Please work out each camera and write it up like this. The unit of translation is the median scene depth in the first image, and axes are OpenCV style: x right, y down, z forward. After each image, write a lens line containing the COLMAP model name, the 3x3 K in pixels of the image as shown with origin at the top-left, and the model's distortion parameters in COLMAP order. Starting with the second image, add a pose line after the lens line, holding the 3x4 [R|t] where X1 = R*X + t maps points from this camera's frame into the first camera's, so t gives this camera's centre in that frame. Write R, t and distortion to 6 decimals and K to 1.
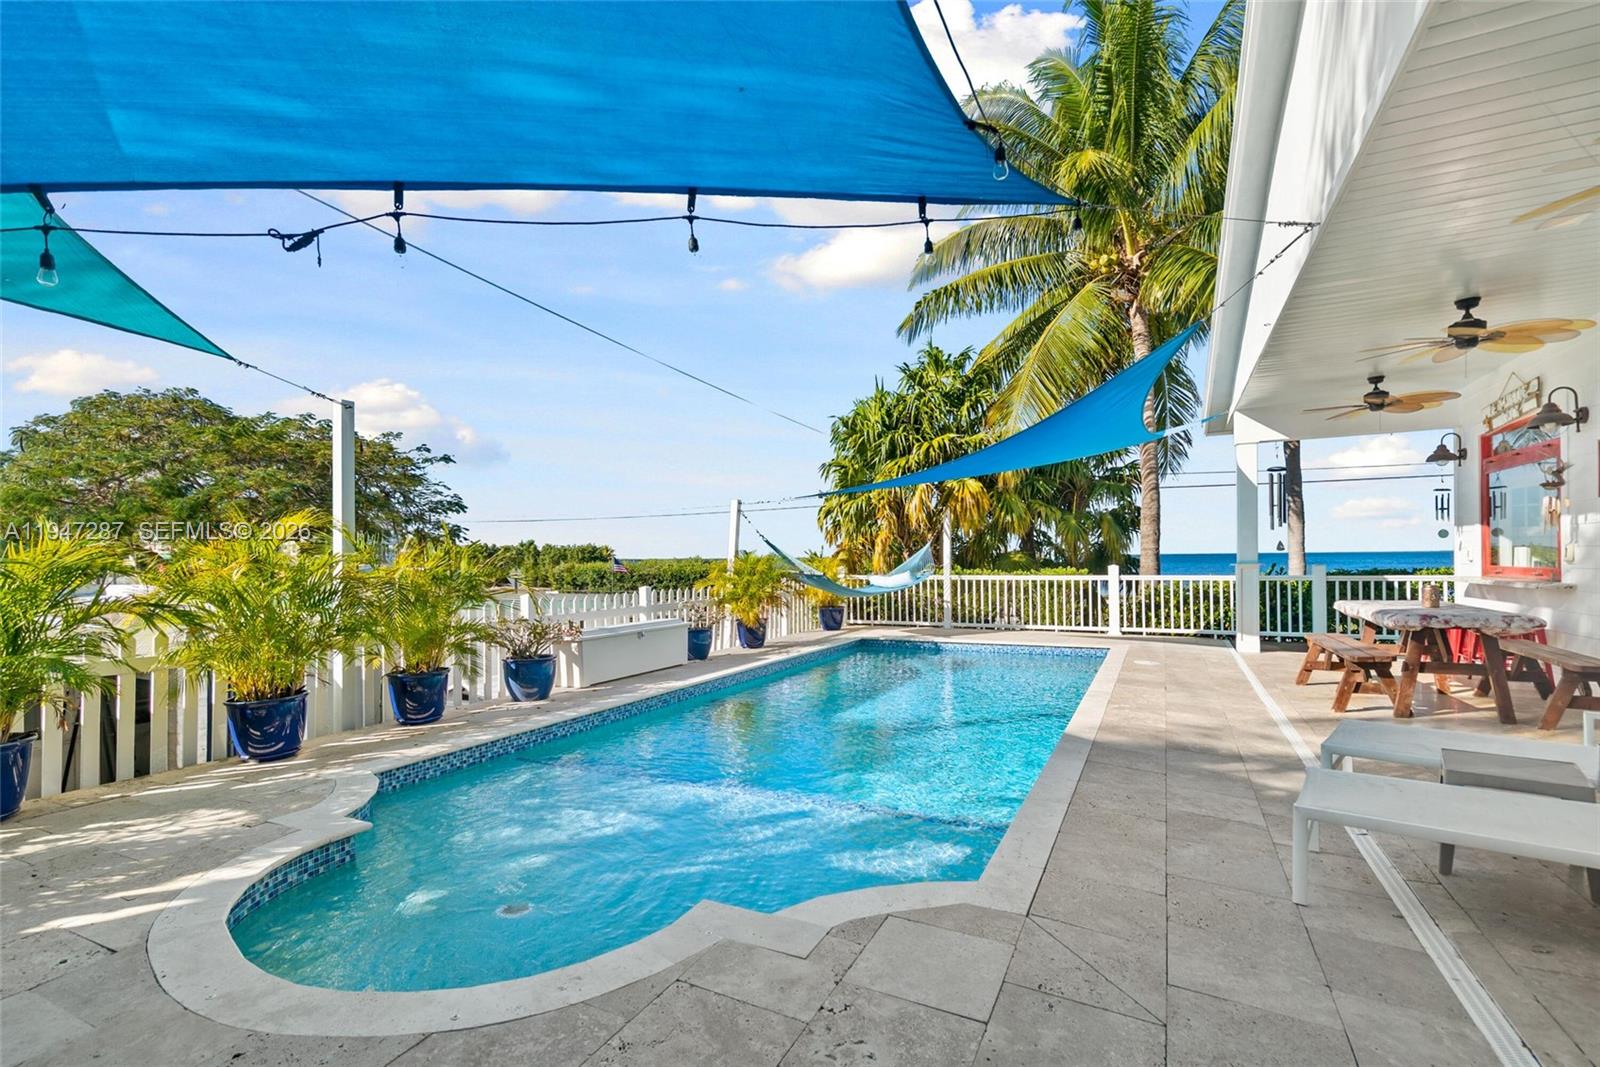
lens RADIAL K [[724.8, 0, 783.5], [0, 724.8, 555.2], [0, 0, 1]] dist [0.001262, 0.000472]
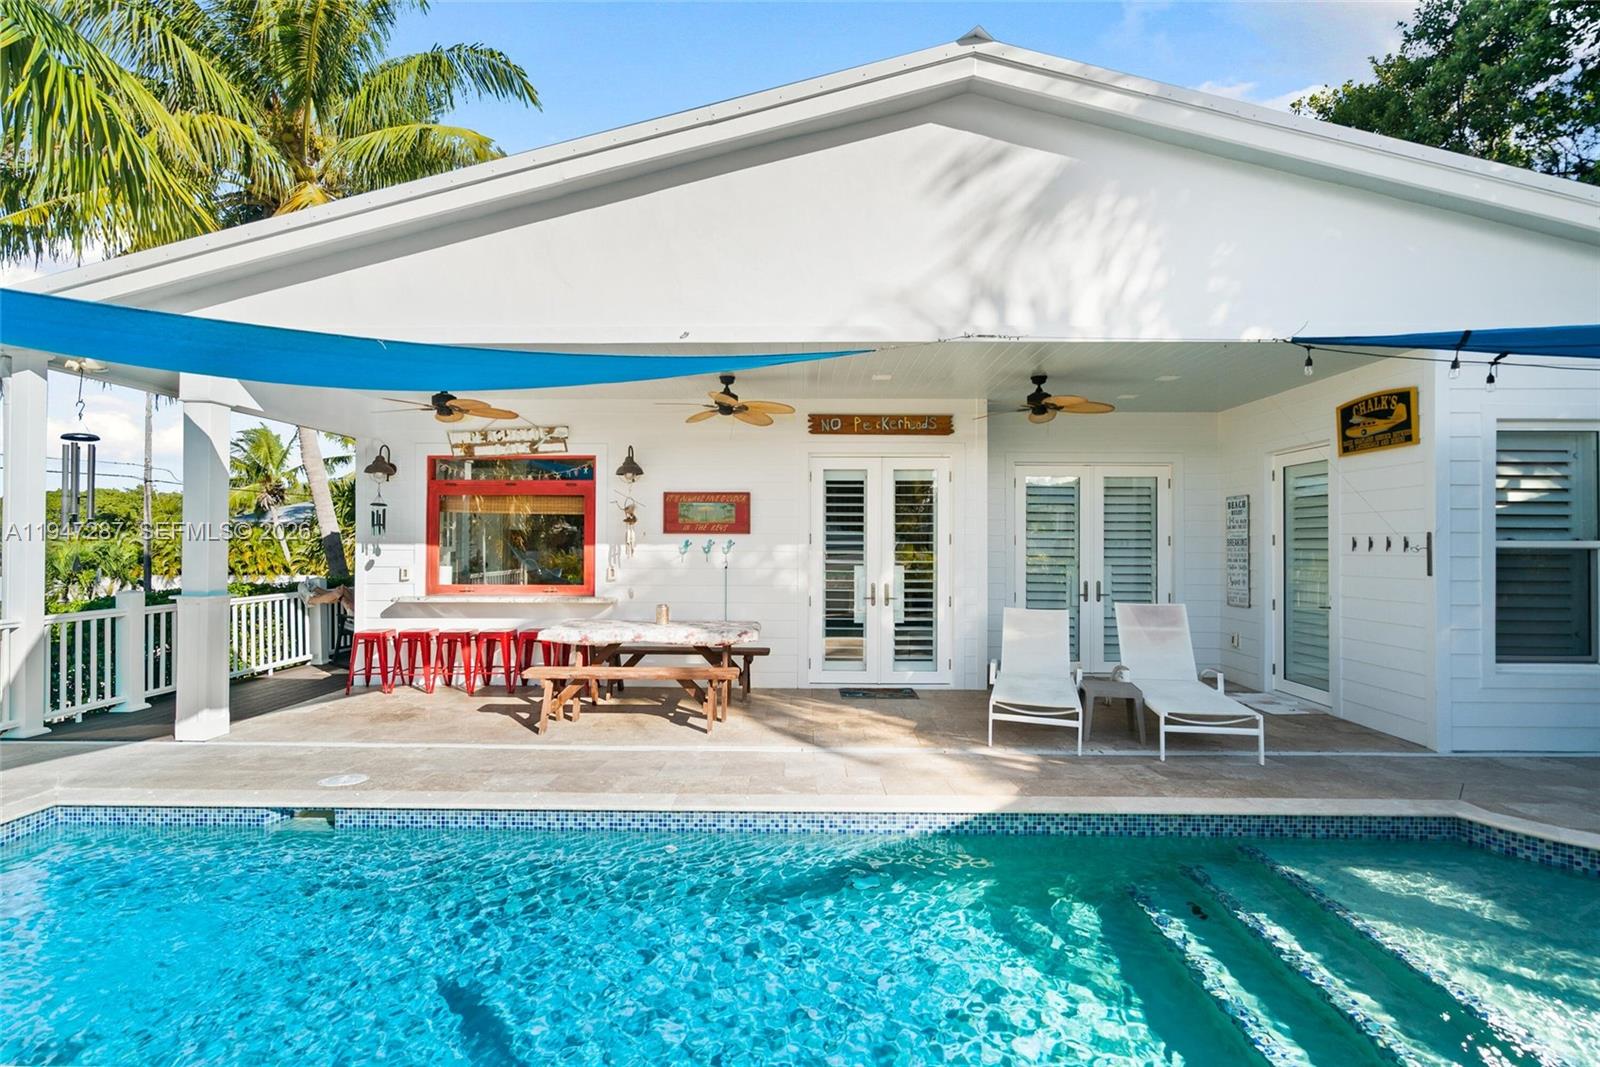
lens RADIAL K [[724.8, 0, 783.5], [0, 724.8, 555.2], [0, 0, 1]] dist [0.001262, 0.000472]
pose [[-0.431935, 0.001641, 0.901903, -0.108757], [-0.001668, 0.999995, -0.002619, -0.016579], [-0.901903, -0.002636, -0.431930, 0.663485]]
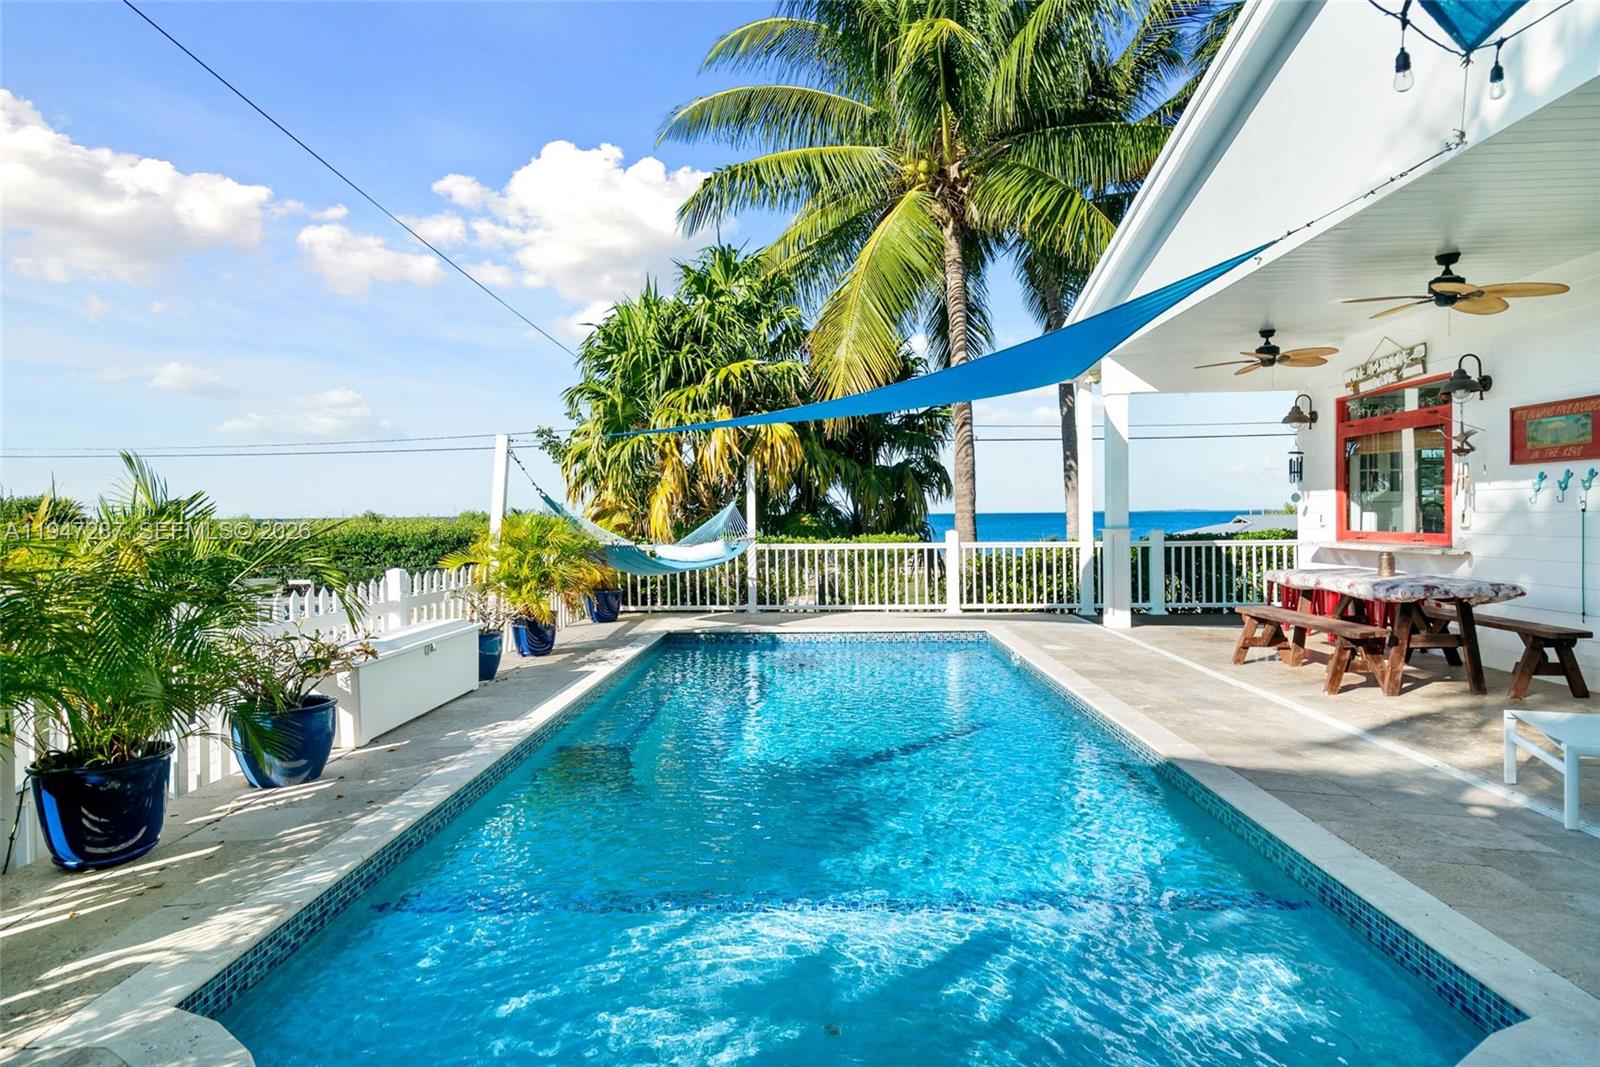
lens RADIAL K [[916.1, 0, 781.1], [0, 916.1, 516.4], [0, 0, 1]] dist [0.016504, -0.000586]
pose [[0.909552, 0.002638, 0.415582, -0.165352], [-0.003160, 0.999995, 0.000567, -0.002235], [-0.415578, -0.001829, 0.909556, 0.116425]]
